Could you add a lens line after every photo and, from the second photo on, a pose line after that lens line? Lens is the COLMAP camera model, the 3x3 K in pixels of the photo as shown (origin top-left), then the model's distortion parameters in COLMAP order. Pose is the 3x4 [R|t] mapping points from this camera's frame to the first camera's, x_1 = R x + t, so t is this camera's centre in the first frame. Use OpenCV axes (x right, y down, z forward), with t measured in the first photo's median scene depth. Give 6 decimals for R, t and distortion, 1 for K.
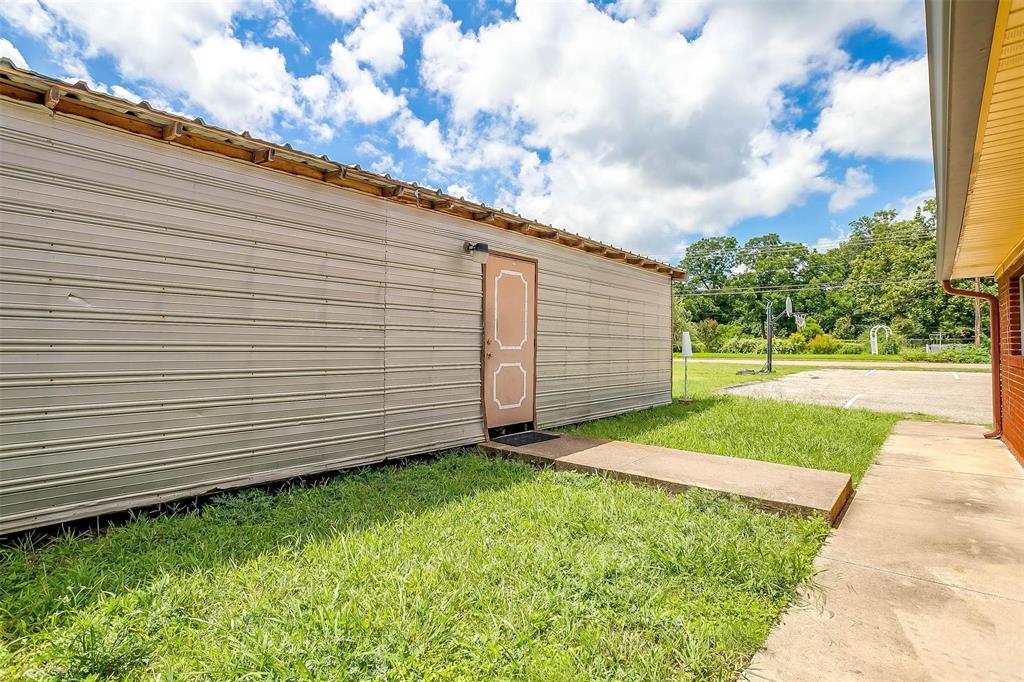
lens RADIAL K [[500.7, 0, 512.4], [0, 500.7, 340.4], [0, 0, 1]] dist [-0.033328, 0.012931]
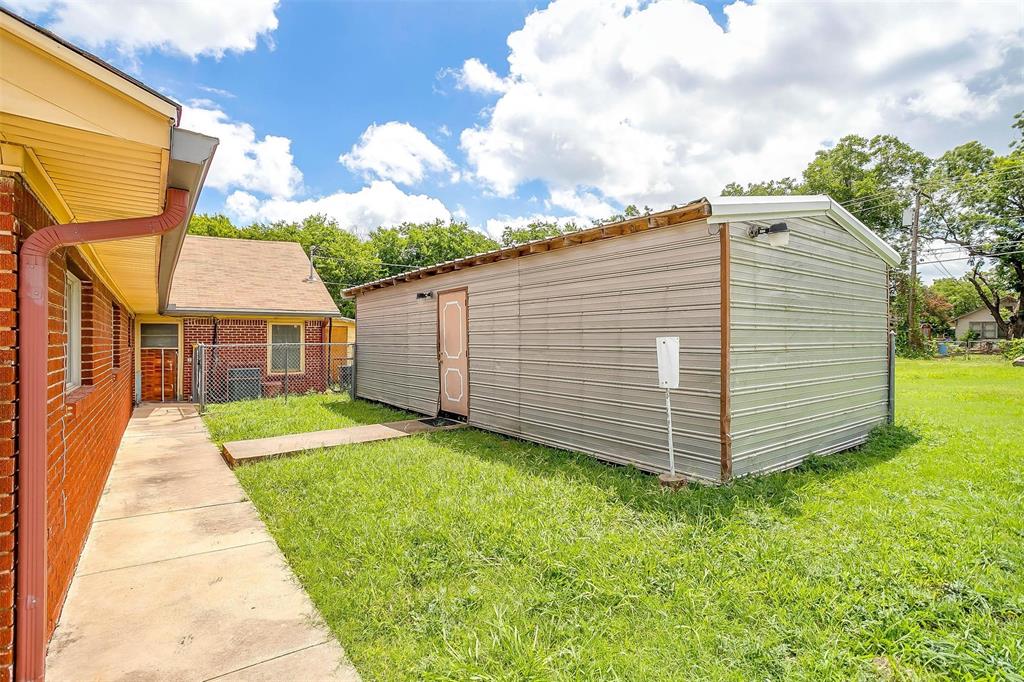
lens RADIAL K [[500.7, 0, 505.7], [0, 500.7, 338.5], [0, 0, 1]] dist [-0.033328, 0.012931]
pose [[-0.223978, -0.005882, -0.974577, 1.261343], [0.014332, 0.999854, -0.009328, -0.020755], [0.974489, -0.016057, -0.223860, 1.399488]]
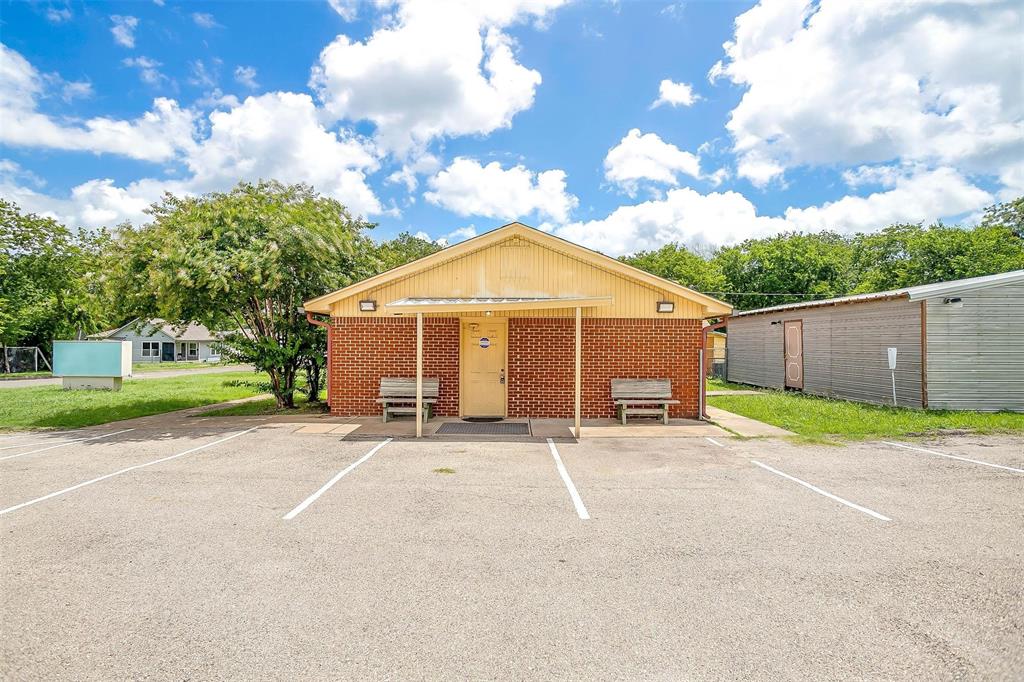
lens RADIAL K [[500.7, 0, 511.7], [0, 500.7, 335.7], [0, 0, 1]] dist [-0.033328, 0.012931]
pose [[-0.753303, -0.021735, -0.657315, 2.632122], [-0.003816, 0.999581, -0.028679, -0.014399], [0.657663, -0.019095, -0.753070, 1.886857]]
